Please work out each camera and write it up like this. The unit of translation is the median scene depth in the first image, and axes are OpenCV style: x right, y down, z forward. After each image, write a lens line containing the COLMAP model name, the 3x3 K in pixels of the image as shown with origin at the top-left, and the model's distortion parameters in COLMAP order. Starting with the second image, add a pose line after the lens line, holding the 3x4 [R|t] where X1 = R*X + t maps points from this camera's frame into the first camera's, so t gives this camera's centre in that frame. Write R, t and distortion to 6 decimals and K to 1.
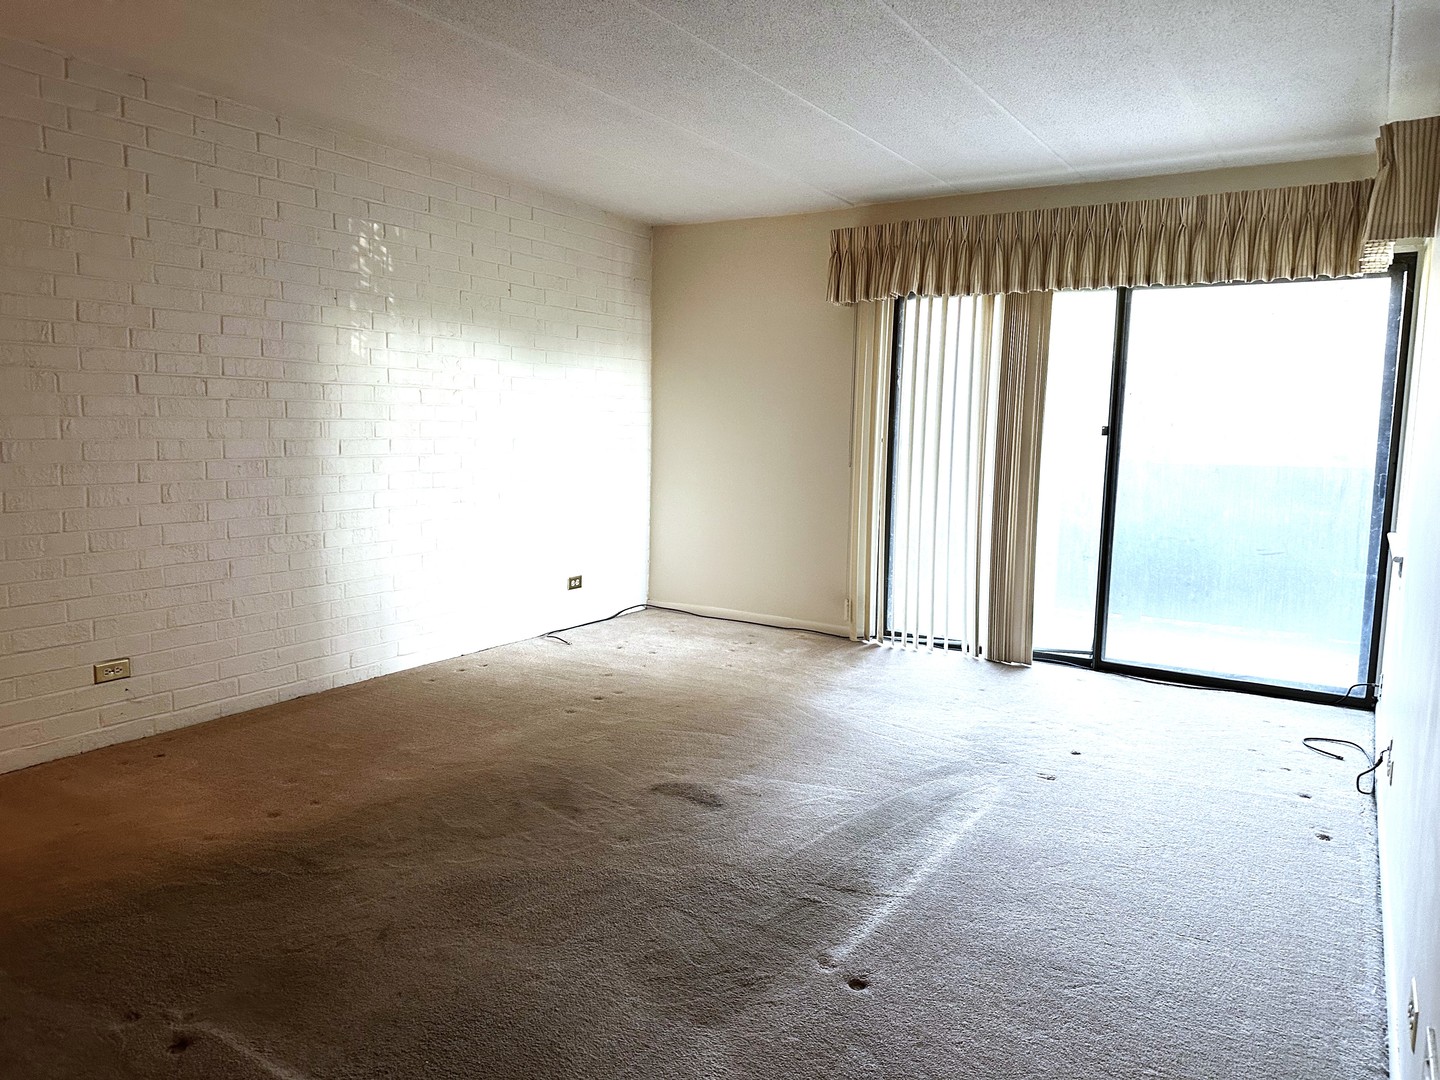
lens RADIAL K [[1005.8, 0, 723.5], [0, 1005.8, 544.4], [0, 0, 1]] dist [0.127144, -0.174678]
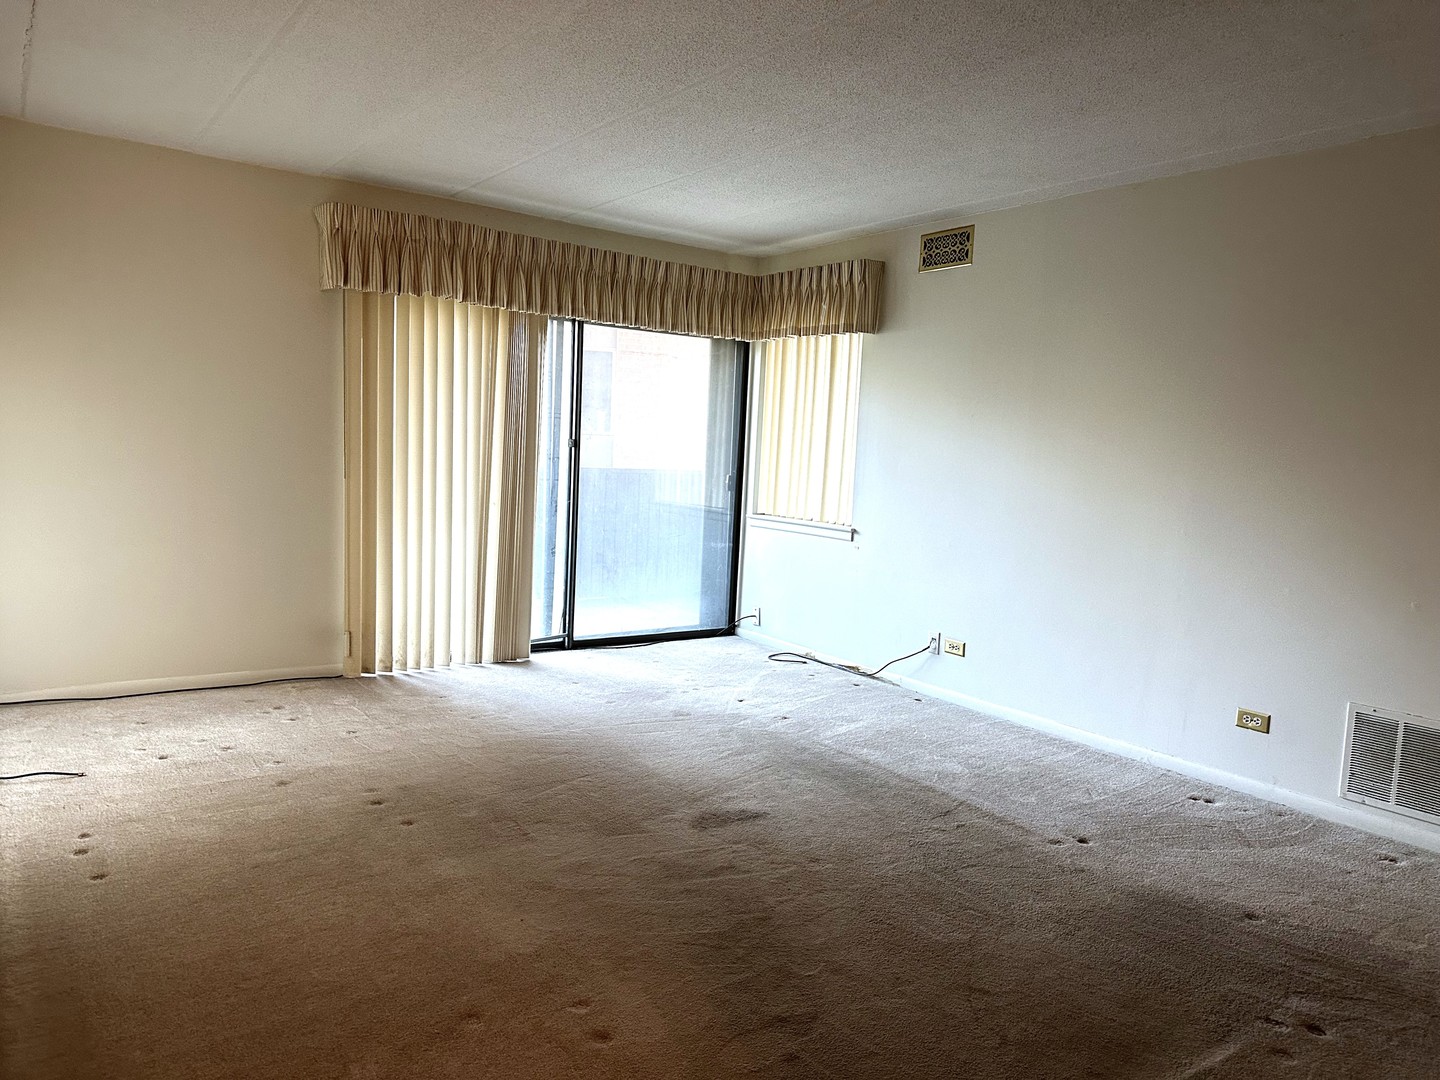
lens RADIAL K [[1005.8, 0, 723.5], [0, 1005.8, 544.4], [0, 0, 1]] dist [0.127144, -0.174678]
pose [[0.373856, -0.094372, 0.922673, -0.637238], [0.081327, 0.994314, 0.068747, -0.061315], [-0.923914, 0.049336, 0.379405, 0.421528]]
